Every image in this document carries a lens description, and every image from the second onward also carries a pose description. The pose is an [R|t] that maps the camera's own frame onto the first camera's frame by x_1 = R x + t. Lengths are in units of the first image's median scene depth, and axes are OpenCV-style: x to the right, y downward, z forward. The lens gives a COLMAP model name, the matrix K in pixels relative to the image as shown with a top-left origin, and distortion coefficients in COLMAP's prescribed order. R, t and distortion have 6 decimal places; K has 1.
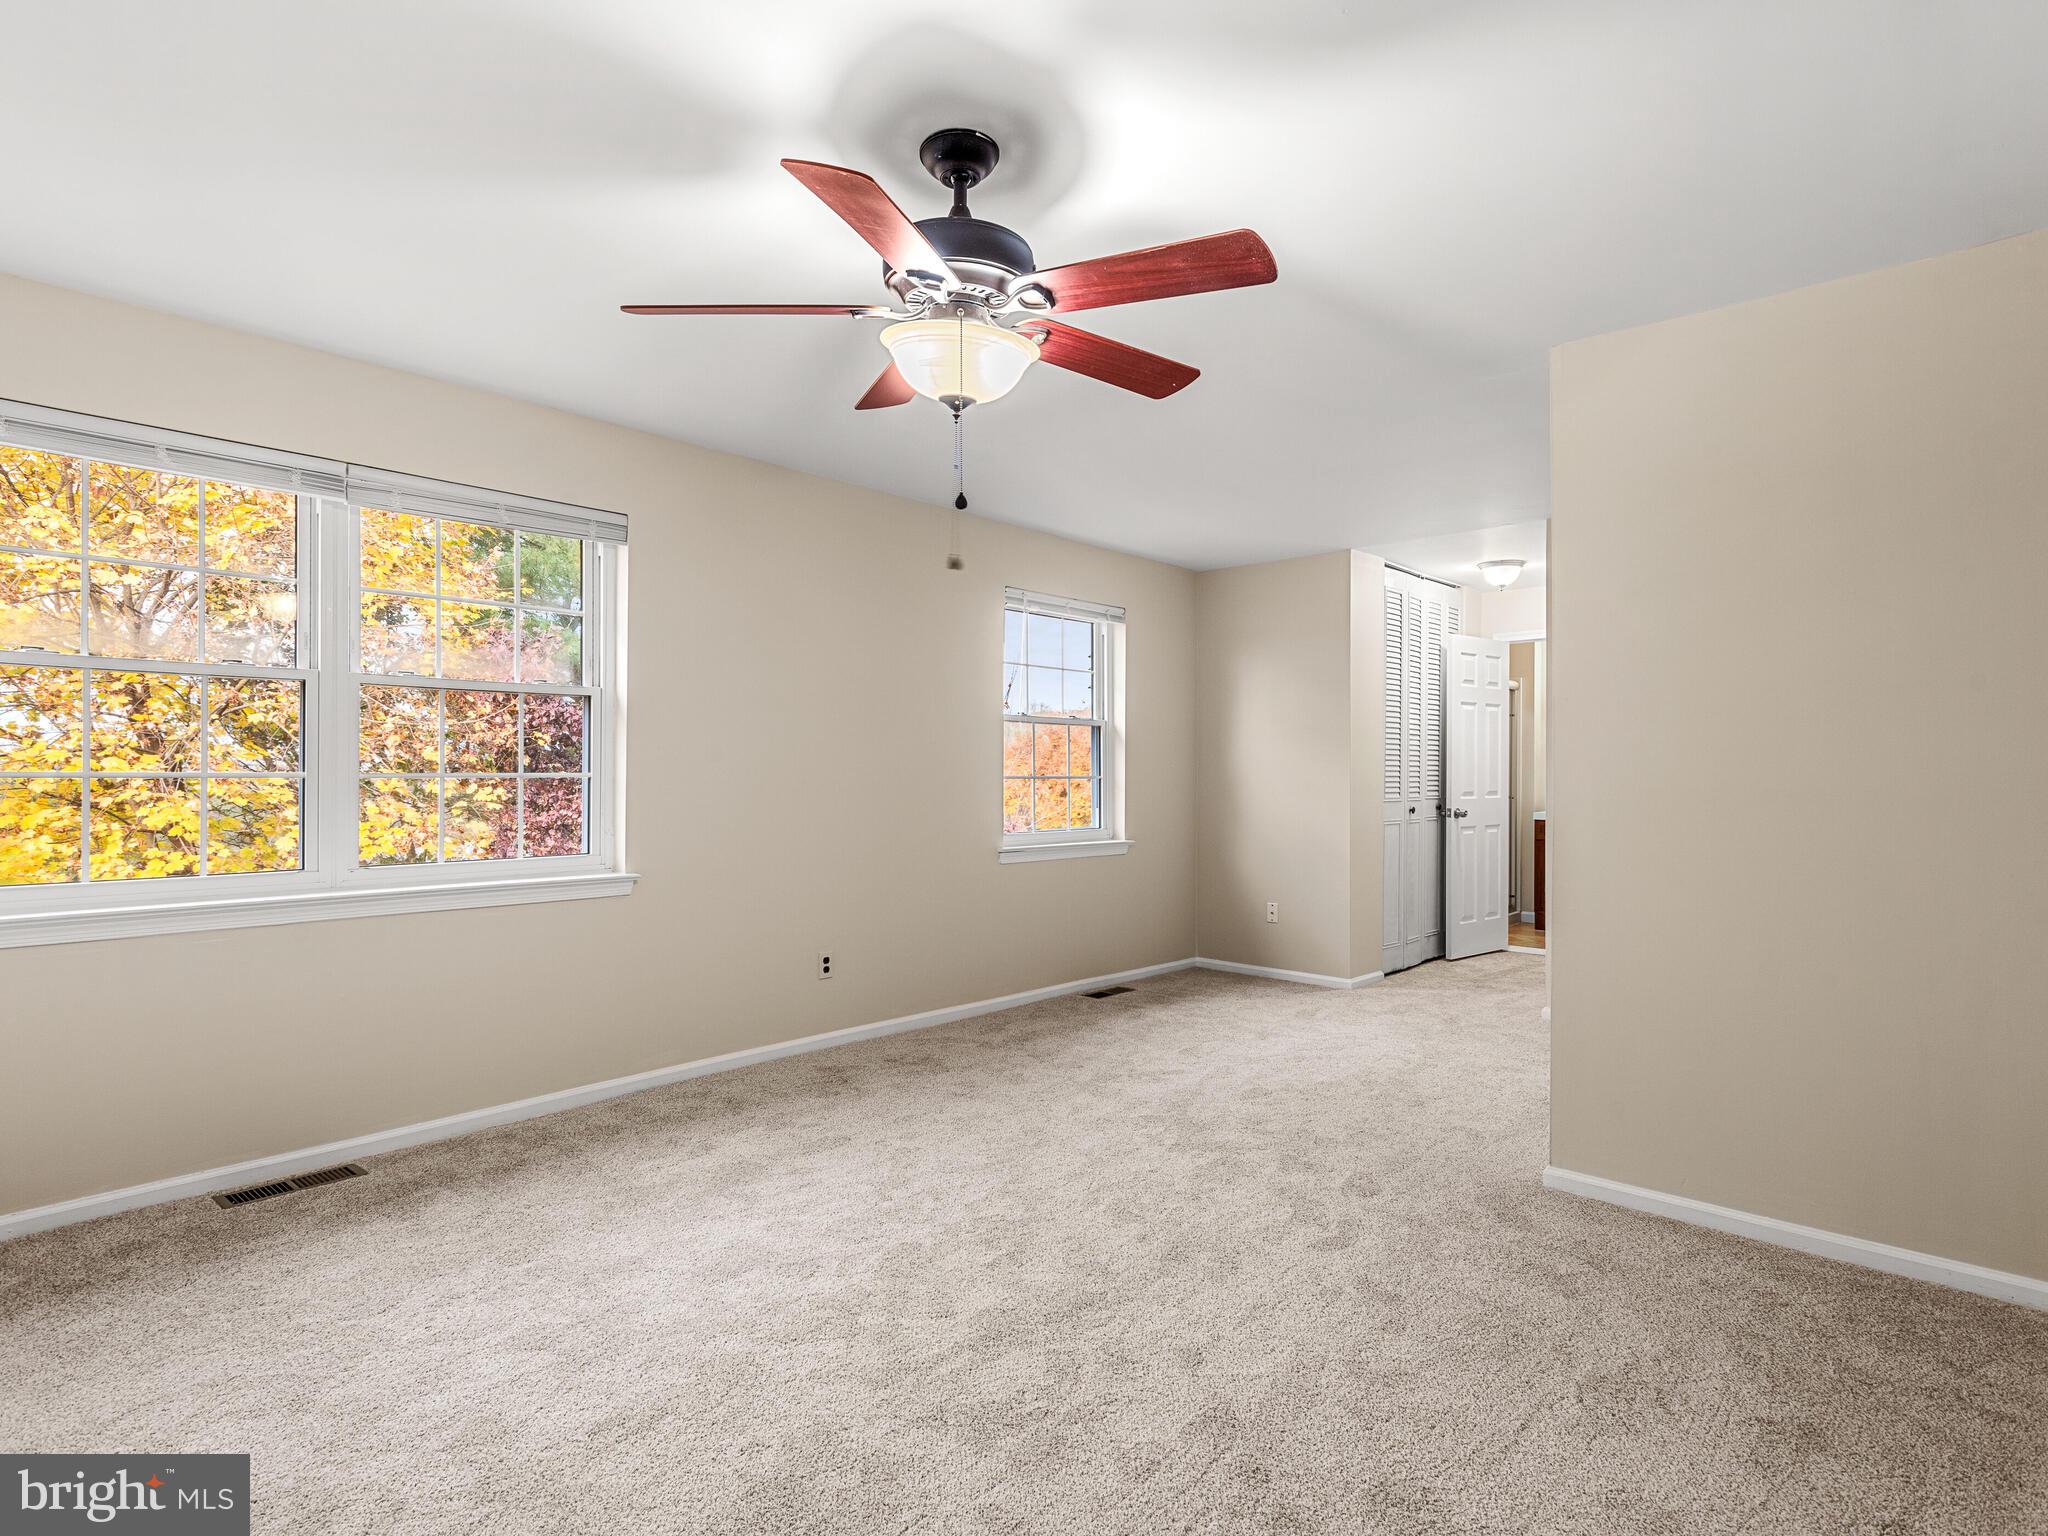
lens RADIAL K [[1113.0, 0, 1031.0], [0, 1113.0, 771.1], [0, 0, 1]] dist [0.012145, -0.000307]
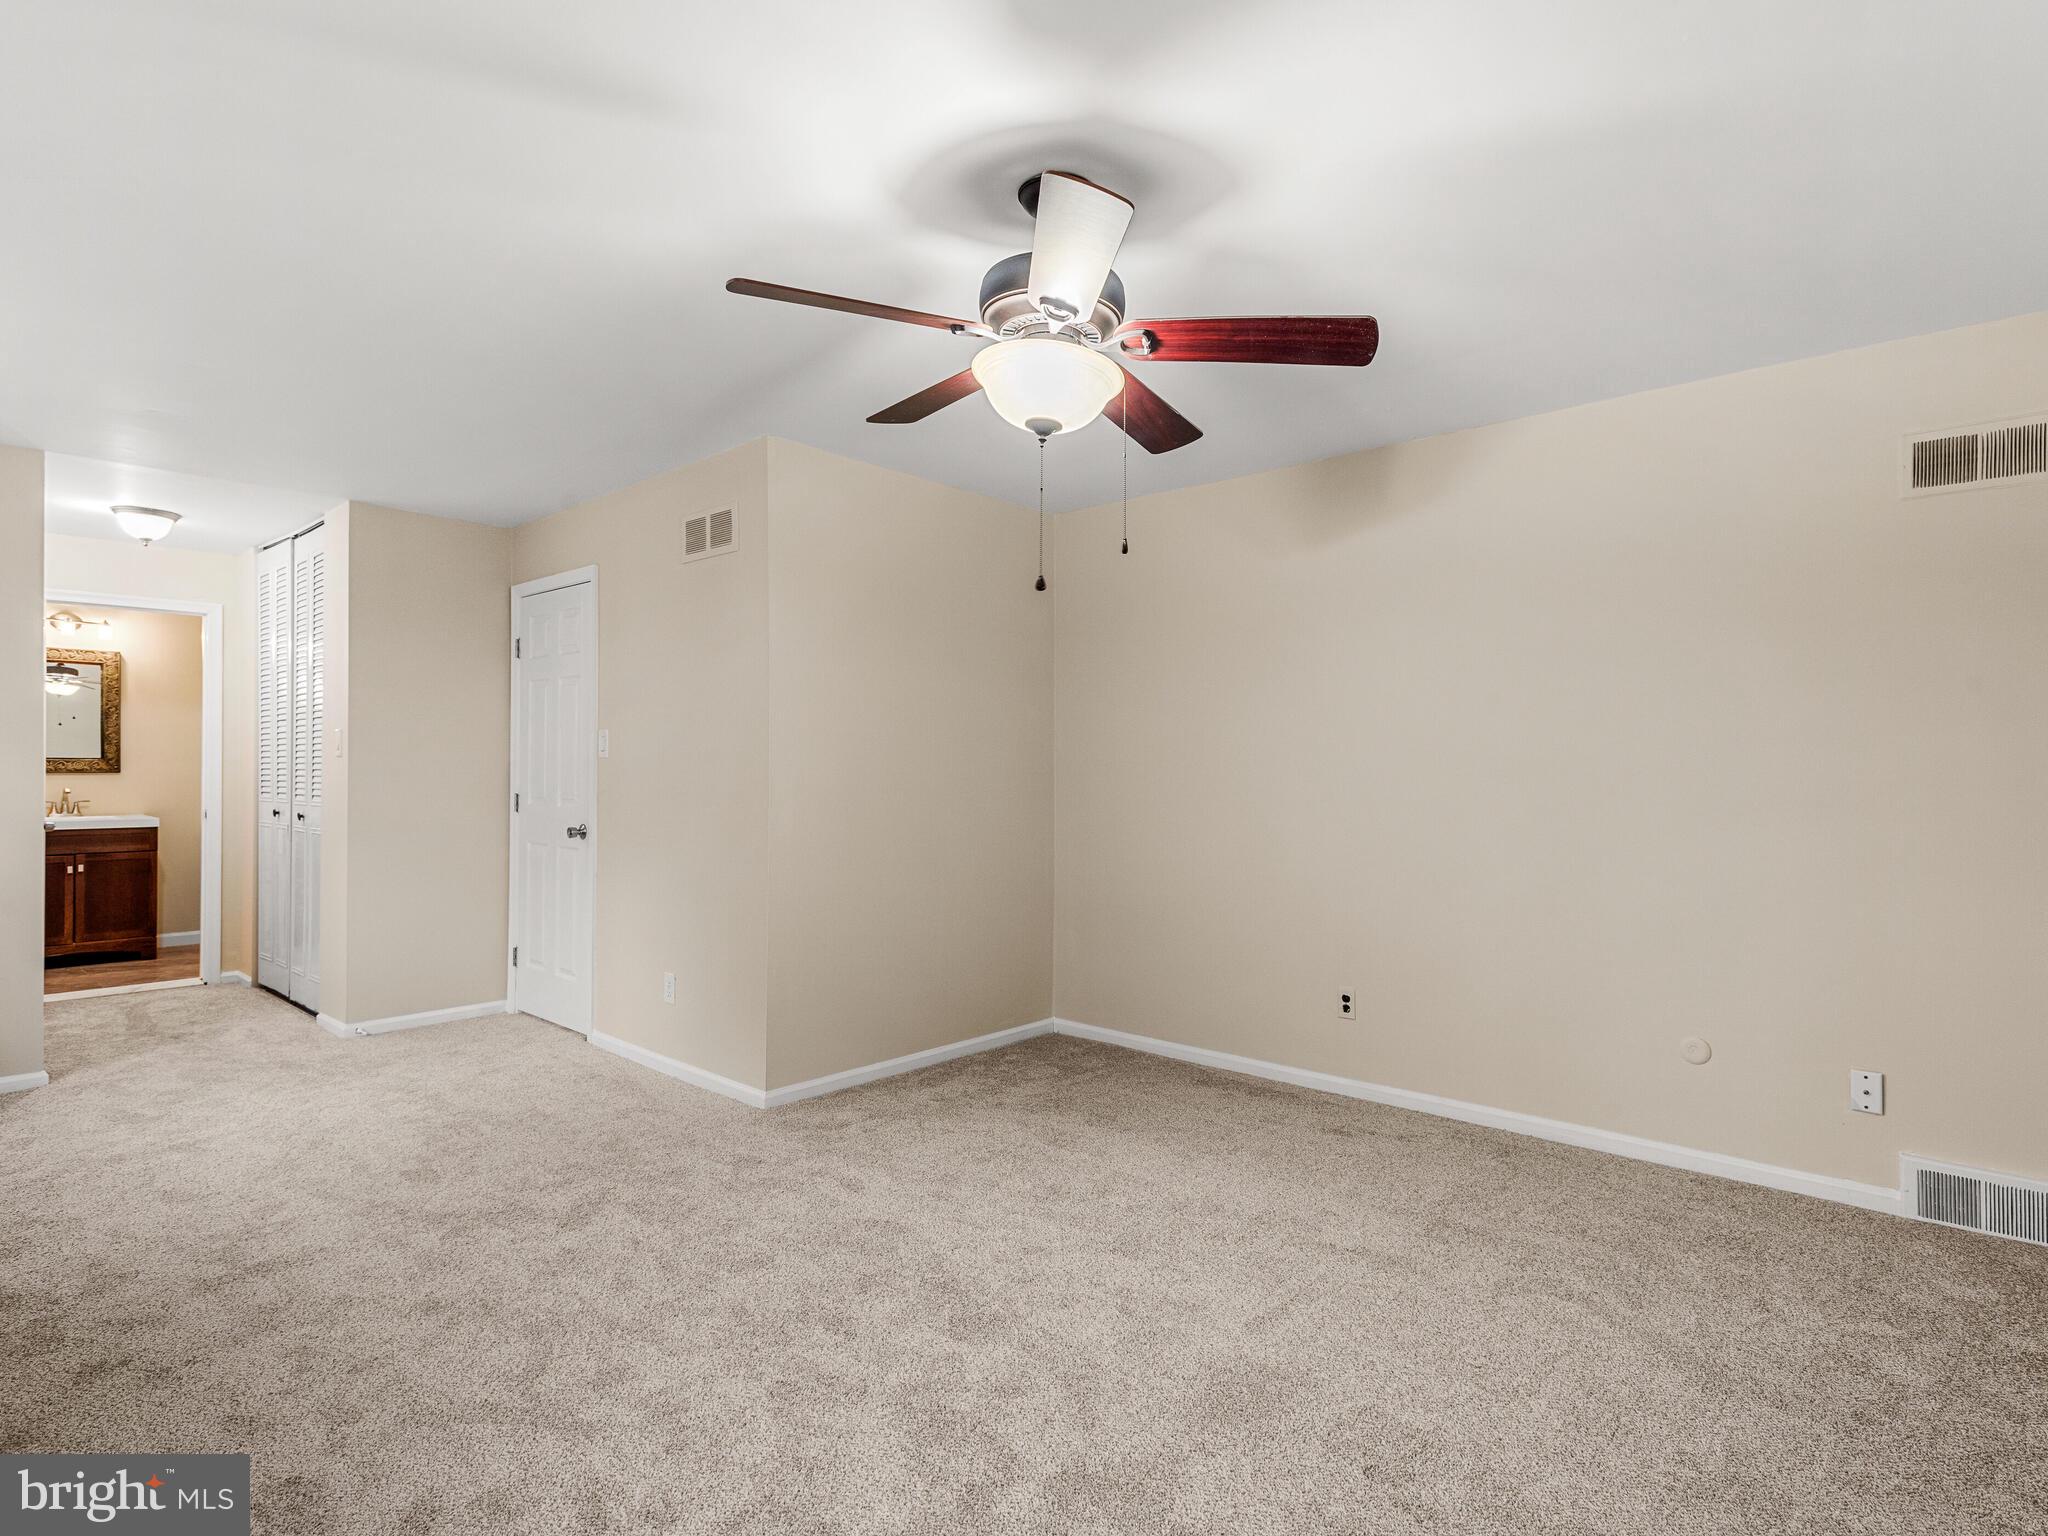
lens RADIAL K [[1113.0, 0, 1031.0], [0, 1113.0, 771.1], [0, 0, 1]] dist [0.012145, -0.000307]
pose [[-0.018970, -0.010749, 0.999762, -0.610091], [-0.006823, 0.999920, 0.010621, -0.016779], [-0.999797, -0.006620, -0.019042, 0.565371]]
